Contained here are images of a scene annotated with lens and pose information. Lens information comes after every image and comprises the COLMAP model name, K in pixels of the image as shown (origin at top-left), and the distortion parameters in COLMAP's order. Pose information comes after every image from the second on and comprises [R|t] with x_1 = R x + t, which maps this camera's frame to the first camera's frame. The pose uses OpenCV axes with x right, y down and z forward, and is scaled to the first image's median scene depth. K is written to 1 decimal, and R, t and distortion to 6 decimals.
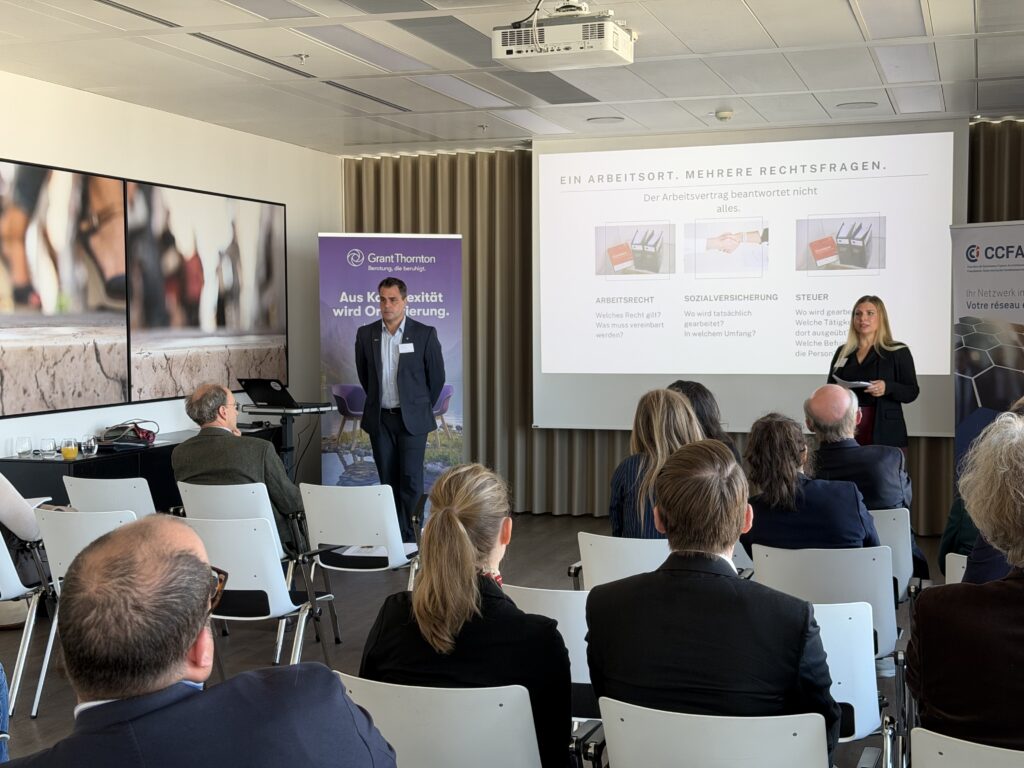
lens RADIAL K [[1423.9, 0, 502.8], [0, 1423.9, 390.7], [0, 0, 1]] dist [0.133142, 0.000000]
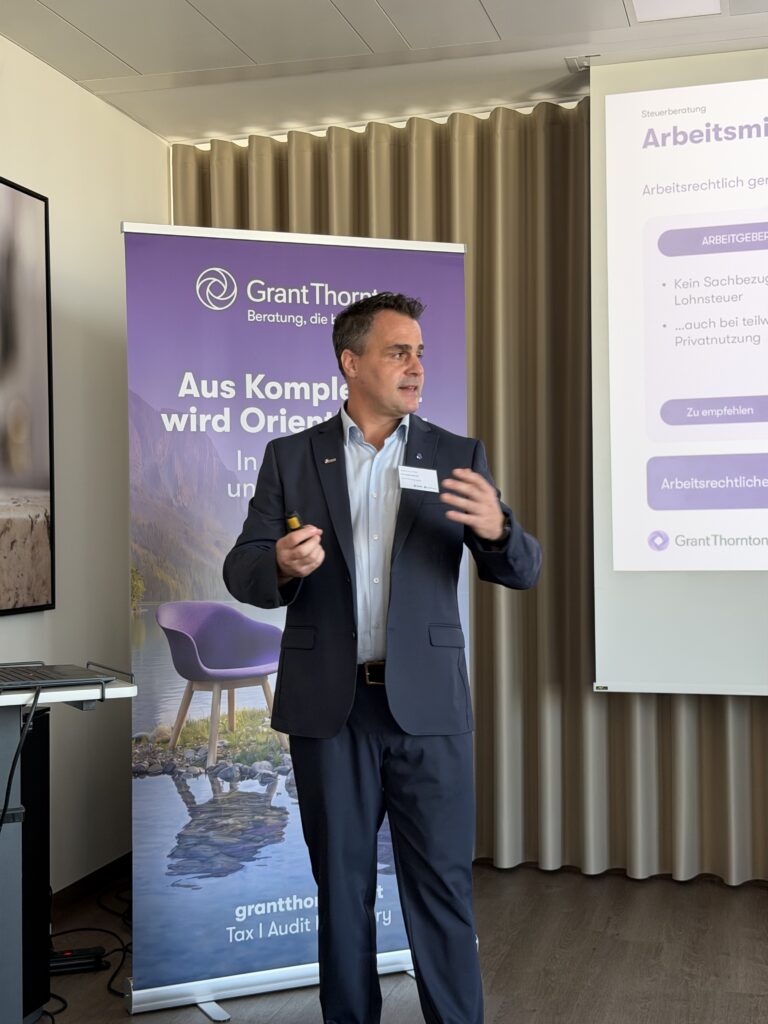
lens RADIAL K [[1423.9, 0, 376.8], [0, 1423.9, 520.9], [0, 0, 1]] dist [0.133142, 0.000000]
pose [[0.998716, -0.007725, 0.050063, -0.078759], [0.010455, 0.998459, -0.054504, -0.004584], [-0.049564, 0.054958, 0.997258, 0.596941]]
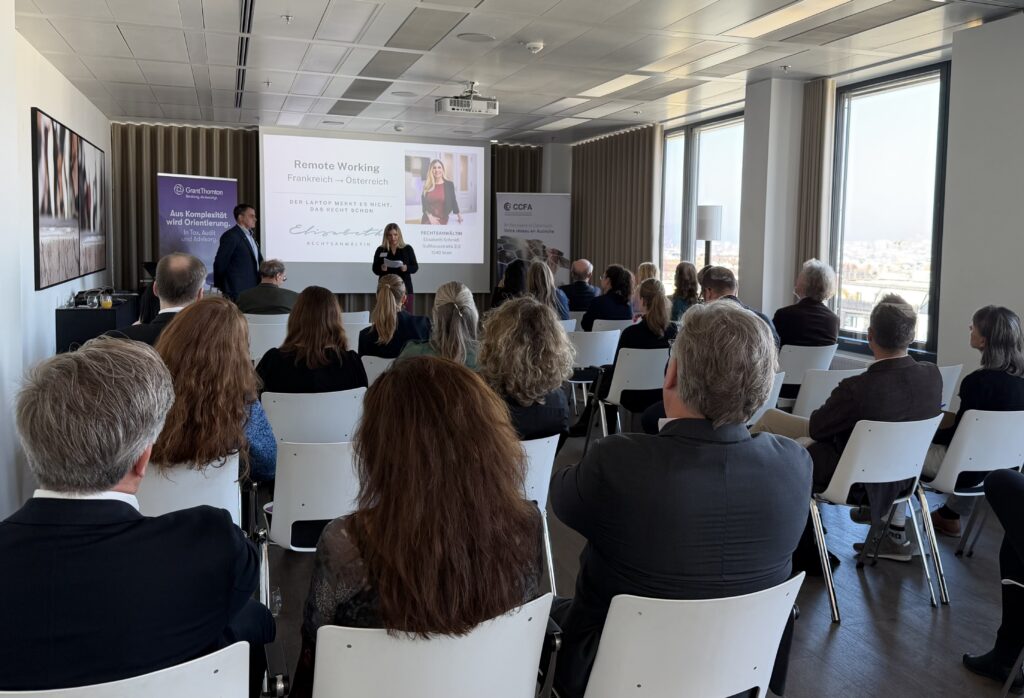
lens RADIAL K [[897.9, 0, 595.7], [0, 897.9, 321.2], [0, 0, 1]] dist [0.036715, -0.026985]
pose [[0.770295, -0.035253, 0.636712, -0.403434], [0.007647, 0.998910, 0.046056, 0.014454], [-0.637641, -0.030608, 0.769725, -0.115730]]
